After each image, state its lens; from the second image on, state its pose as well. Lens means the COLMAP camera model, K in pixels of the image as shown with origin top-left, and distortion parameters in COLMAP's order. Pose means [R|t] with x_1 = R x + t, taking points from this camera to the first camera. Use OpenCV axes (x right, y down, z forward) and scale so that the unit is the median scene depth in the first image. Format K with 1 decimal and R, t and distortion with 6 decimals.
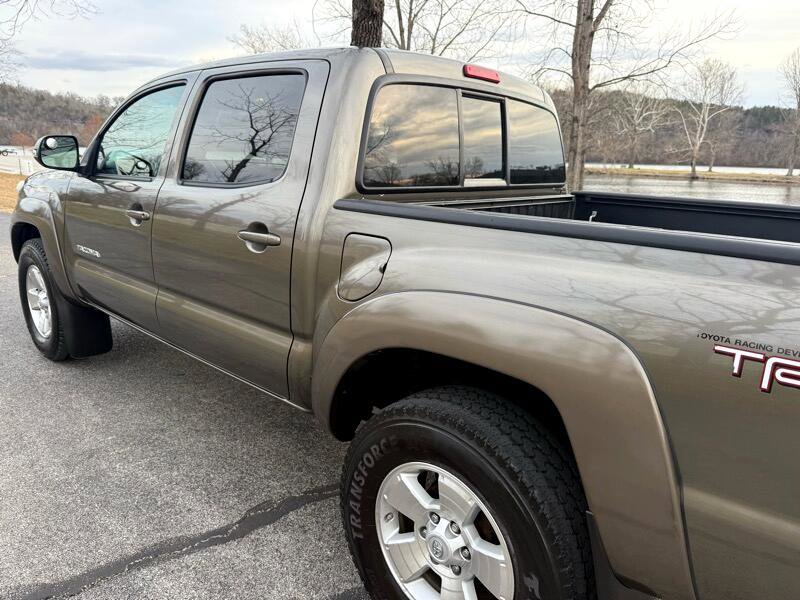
lens RADIAL K [[576.2, 0, 400.0], [0, 576.2, 300.0], [0, 0, 1]] dist [0.105758, -0.139983]
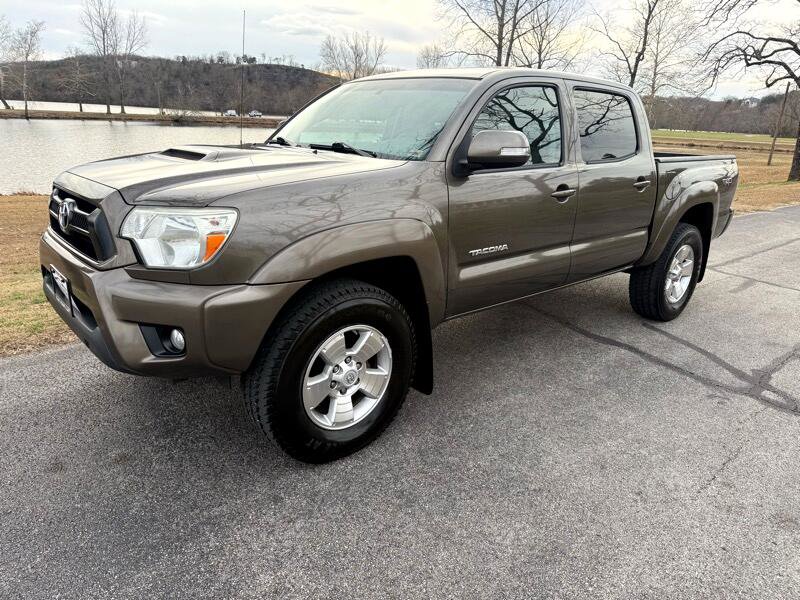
lens RADIAL K [[558.6, 0, 400.0], [0, 558.6, 300.0], [0, 0, 1]] dist [0.006189, 0.000184]
pose [[0.093709, -0.330734, 0.939060, -1.602379], [0.200533, 0.930149, 0.307585, -0.358399], [-0.975195, 0.159490, 0.153487, 1.135753]]
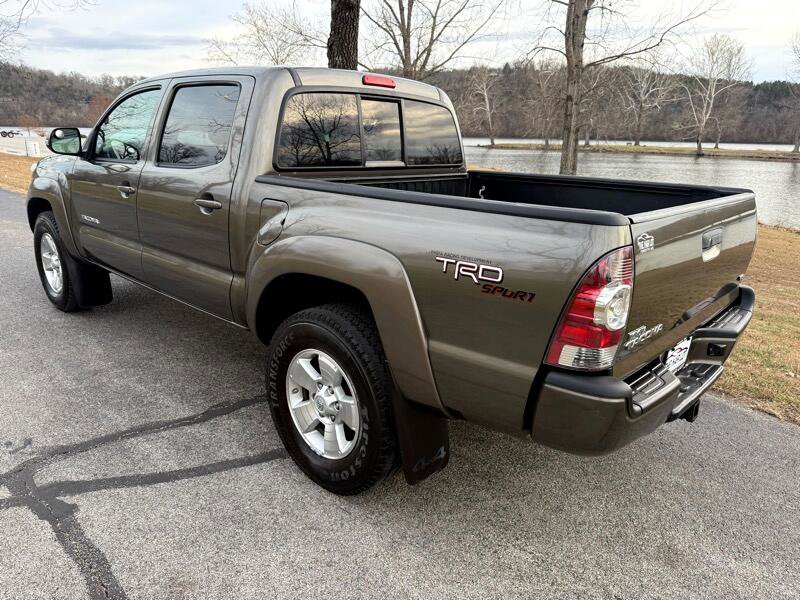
lens RADIAL K [[576.2, 0, 400.0], [0, 576.2, 300.0], [0, 0, 1]] dist [0.105758, -0.139983]
pose [[0.999930, -0.003724, -0.011197, 0.167978], [0.004100, 0.999423, 0.033725, 0.056675], [0.011065, -0.033769, 0.999368, -0.293941]]
